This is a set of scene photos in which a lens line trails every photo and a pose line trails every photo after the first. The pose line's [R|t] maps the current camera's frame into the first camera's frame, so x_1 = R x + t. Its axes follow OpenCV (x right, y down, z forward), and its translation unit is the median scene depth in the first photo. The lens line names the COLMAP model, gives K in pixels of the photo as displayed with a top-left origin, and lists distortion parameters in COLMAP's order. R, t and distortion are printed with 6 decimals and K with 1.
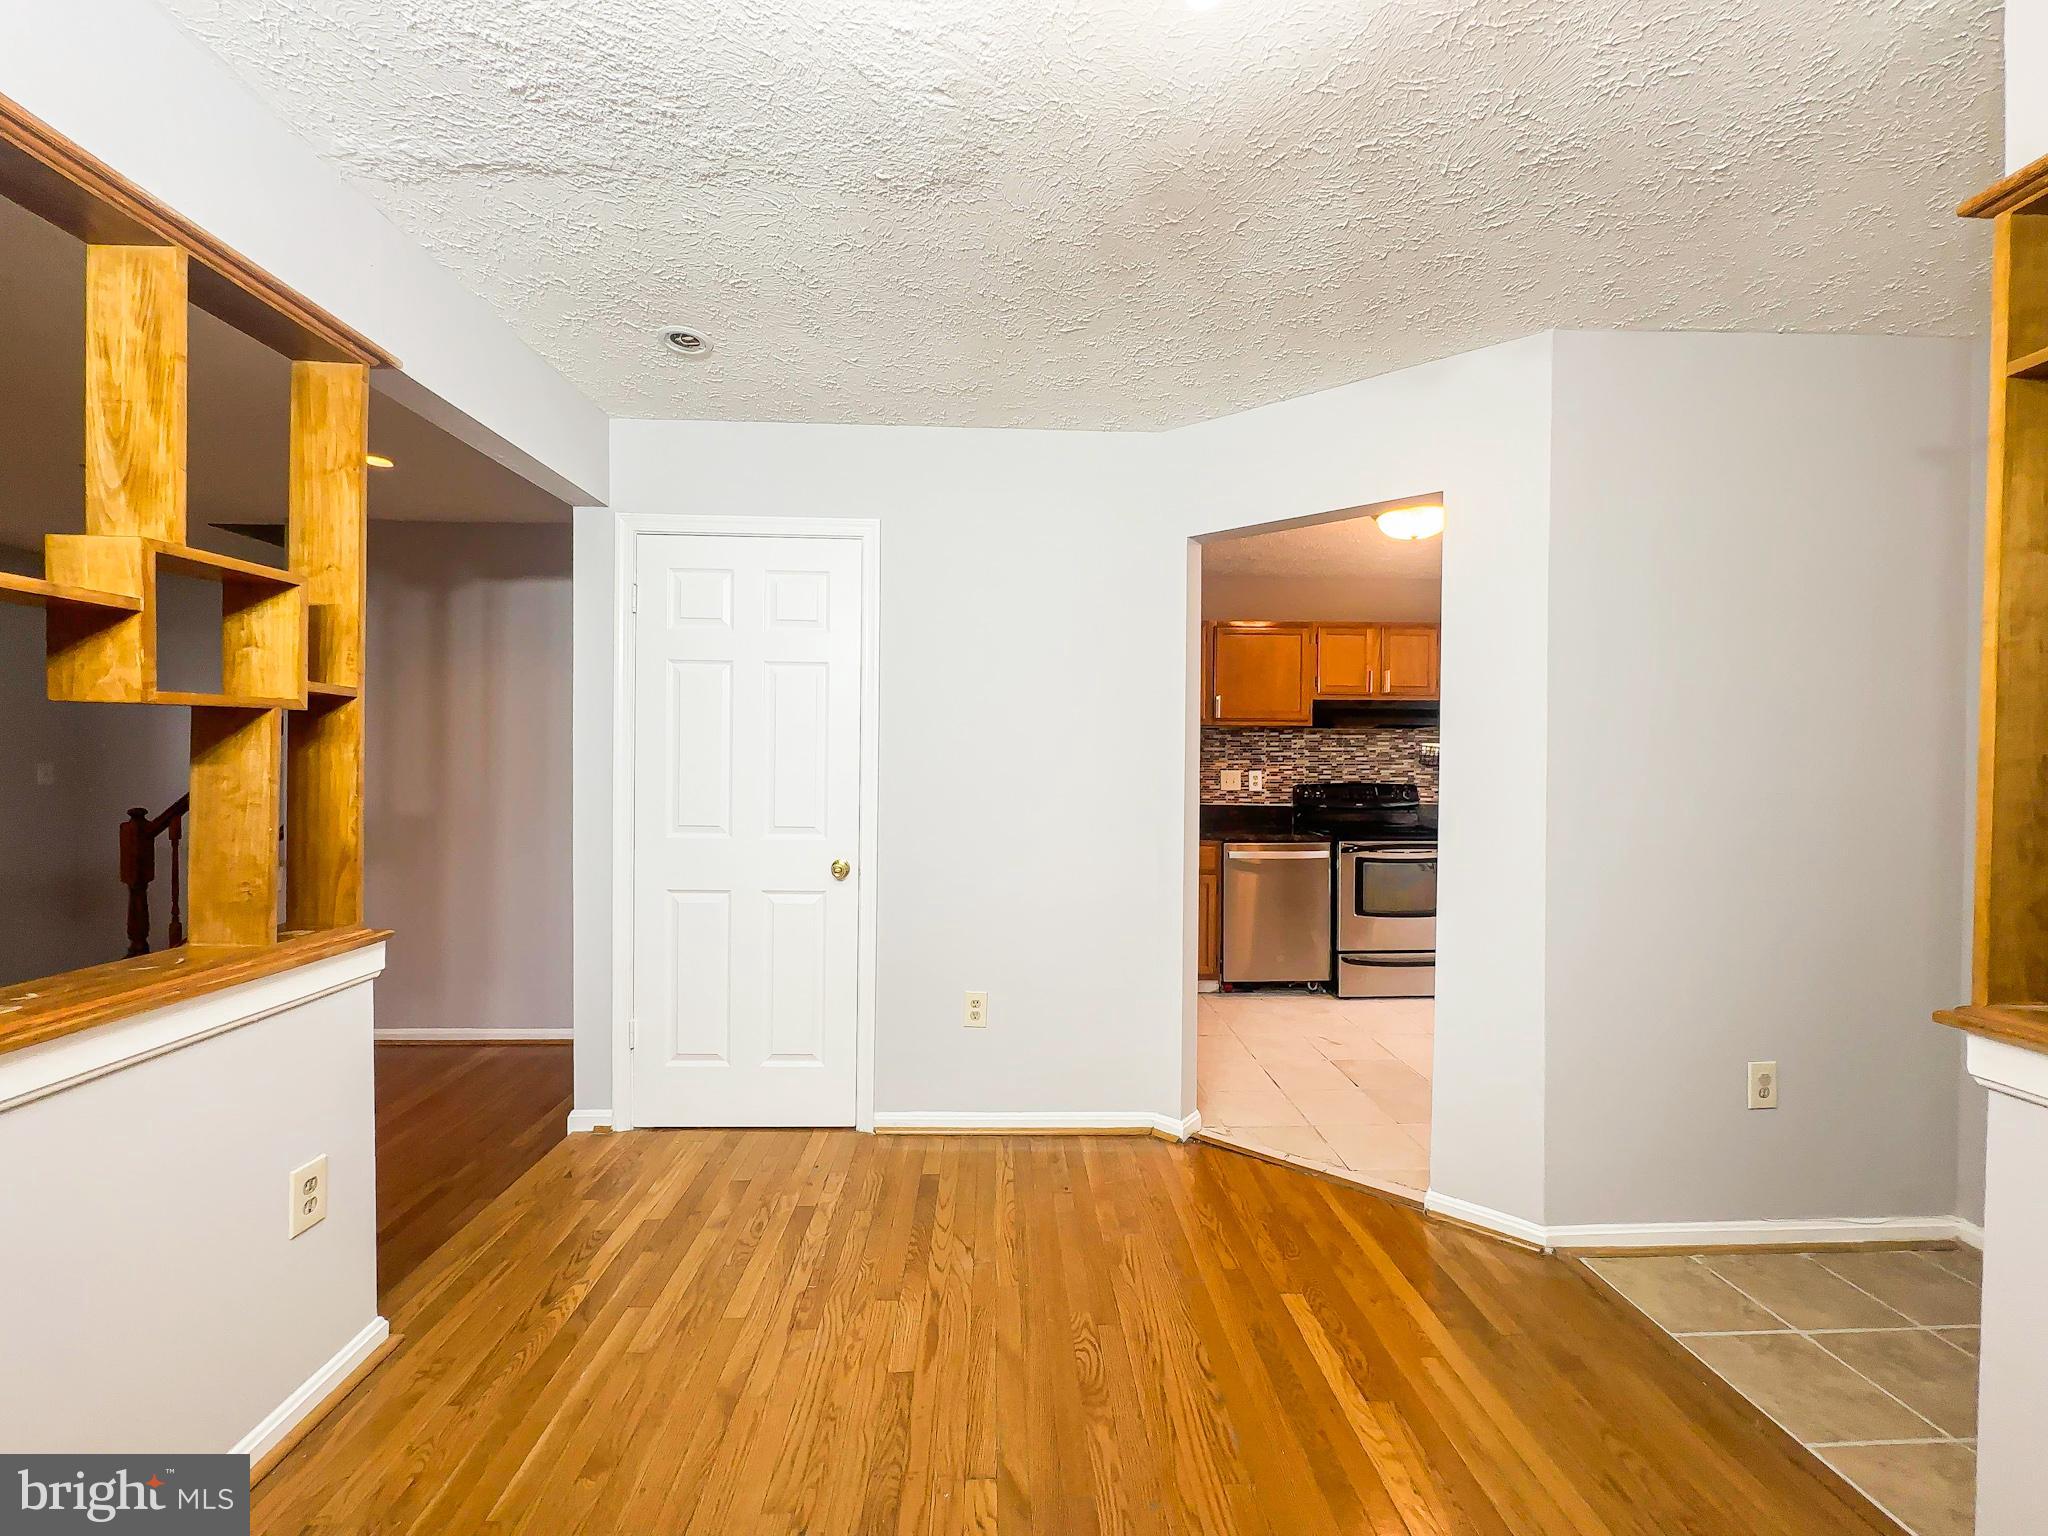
lens RADIAL K [[814.7, 0, 1026.6], [0, 814.7, 774.3], [0, 0, 1]] dist [-0.005516, 0.000322]
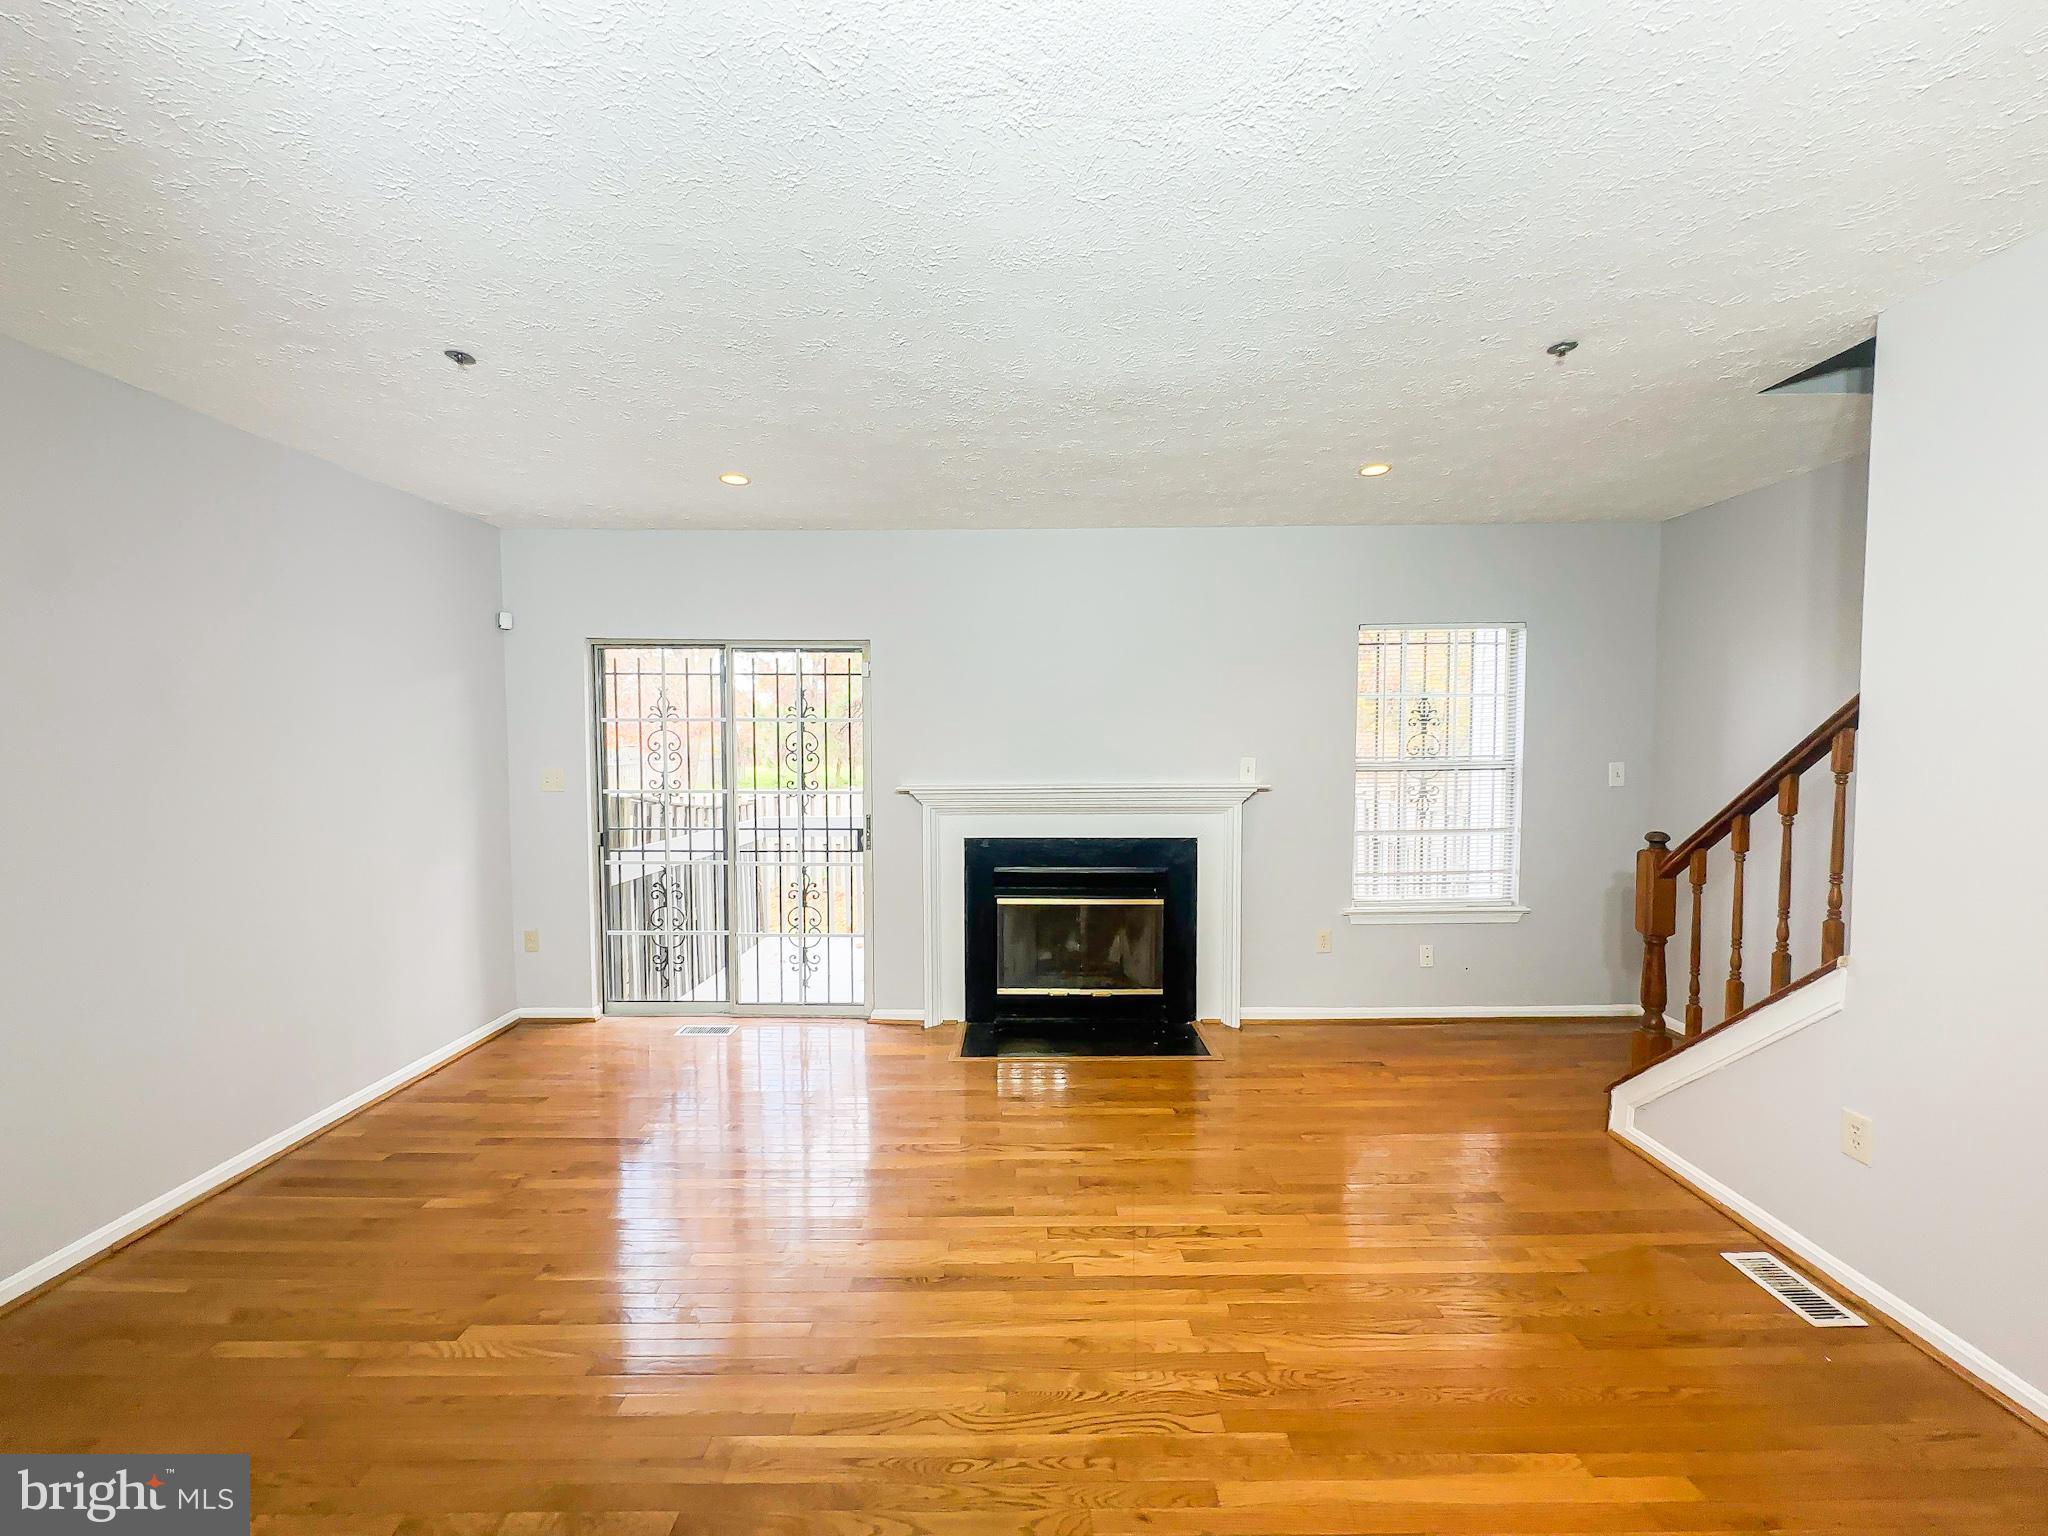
lens RADIAL K [[814.7, 0, 1022.6], [0, 814.7, 782.6], [0, 0, 1]] dist [-0.005516, 0.000322]
pose [[-0.048456, 0.048402, -0.997652, -0.510963], [-0.012355, 0.998720, 0.049054, -0.043780], [0.998749, 0.014703, -0.047796, 0.678944]]
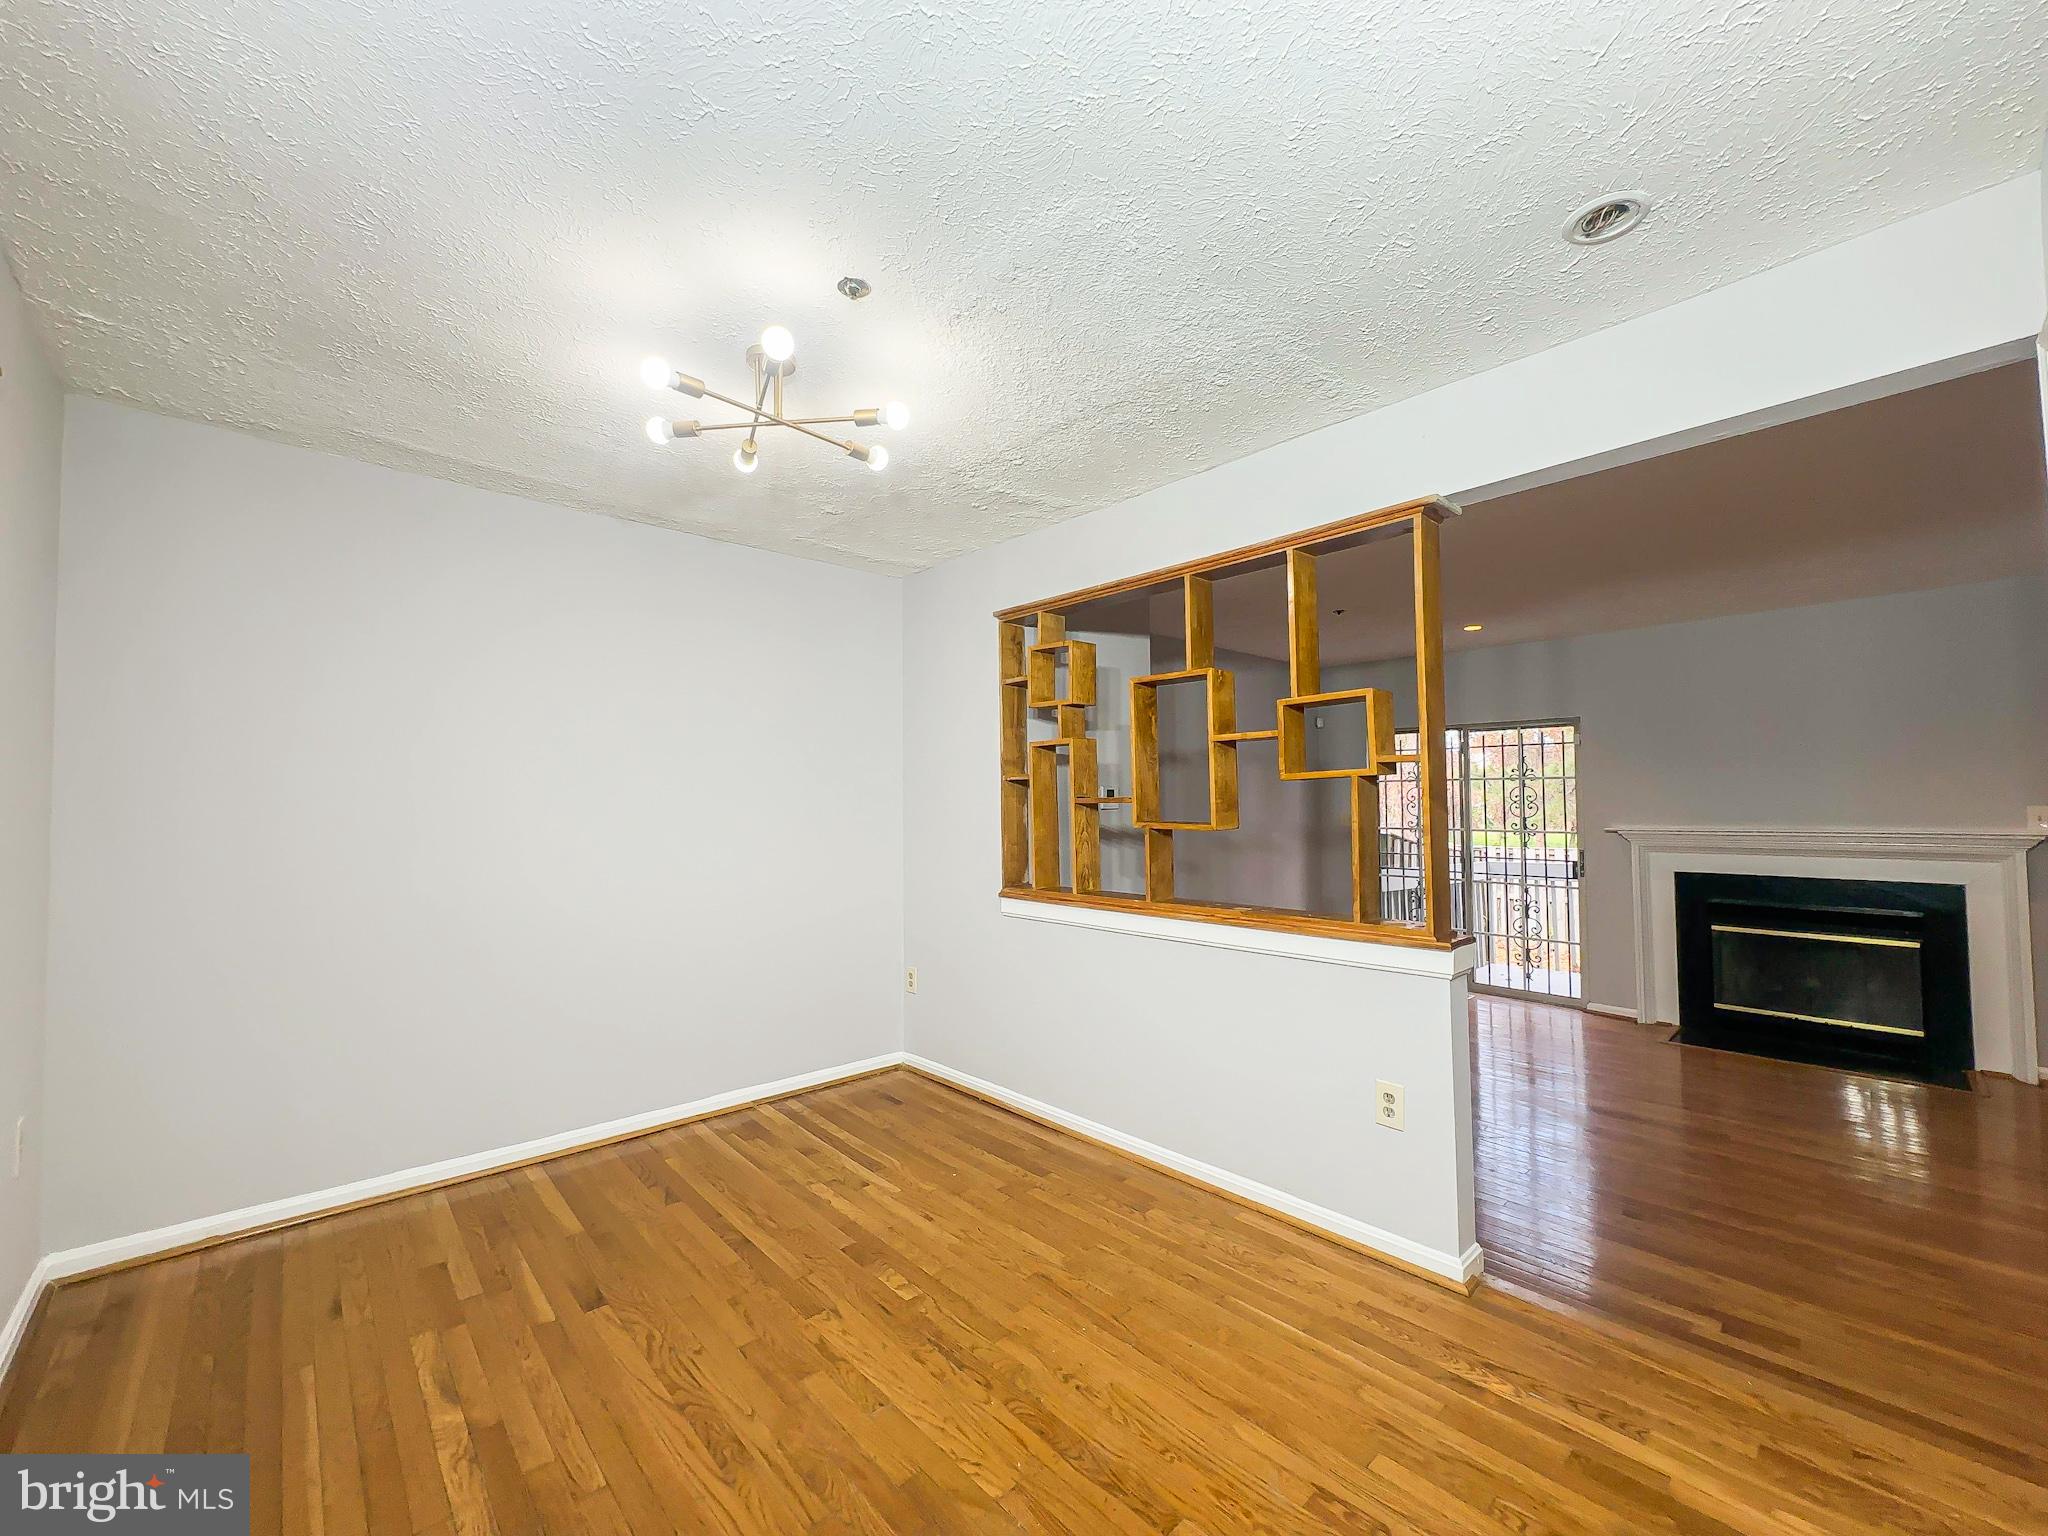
lens RADIAL K [[814.7, 0, 1018.5], [0, 814.7, 764.6], [0, 0, 1]] dist [-0.005516, 0.000322]
pose [[-0.765460, -0.034810, -0.642542, 0.335781], [-0.010032, 0.999060, -0.042173, -0.015117], [0.643406, -0.025836, -0.765089, 0.963136]]
